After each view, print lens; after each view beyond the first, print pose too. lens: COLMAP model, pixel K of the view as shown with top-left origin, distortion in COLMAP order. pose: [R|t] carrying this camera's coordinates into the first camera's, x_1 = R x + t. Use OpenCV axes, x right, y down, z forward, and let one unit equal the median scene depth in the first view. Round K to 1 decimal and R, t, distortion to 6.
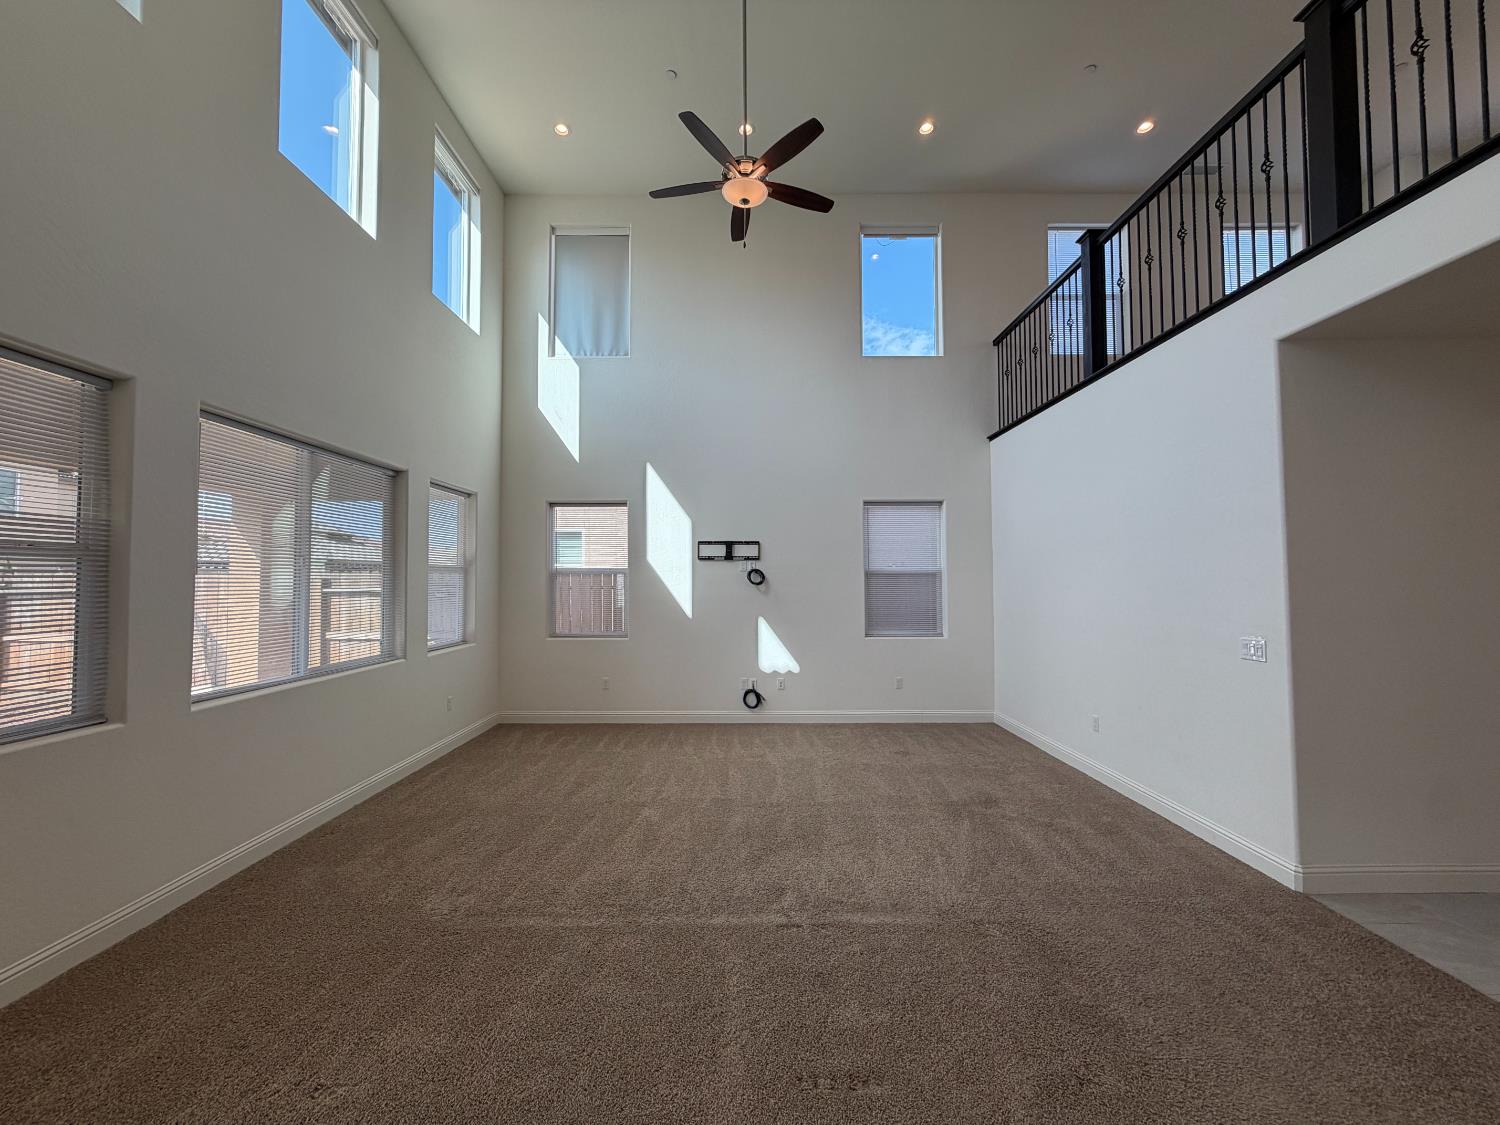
lens RADIAL K [[595.1, 0, 745.1], [0, 595.1, 564.0], [0, 0, 1]] dist [0.000697, 0.000070]
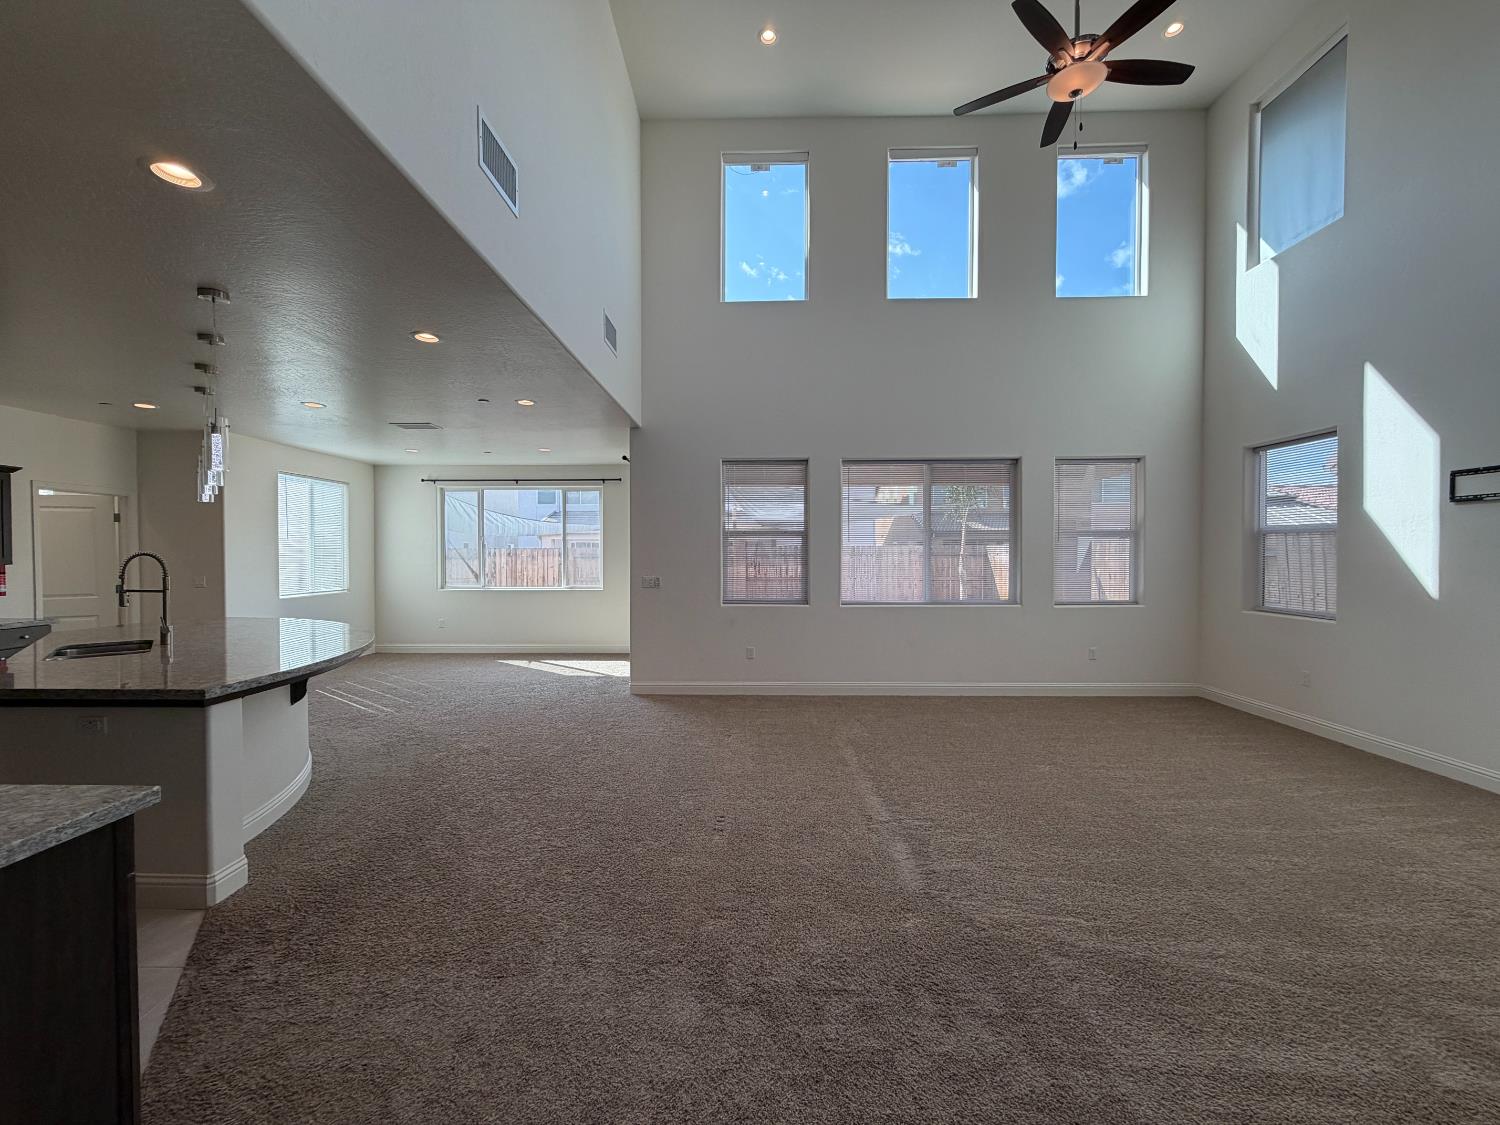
lens RADIAL K [[595.1, 0, 744.6], [0, 595.1, 560.5], [0, 0, 1]] dist [0.000697, 0.000070]
pose [[-0.016118, 0.014686, -0.999762, 0.522224], [0.034008, 0.999322, 0.014131, 0.017982], [0.999292, -0.033772, -0.016606, 0.309041]]
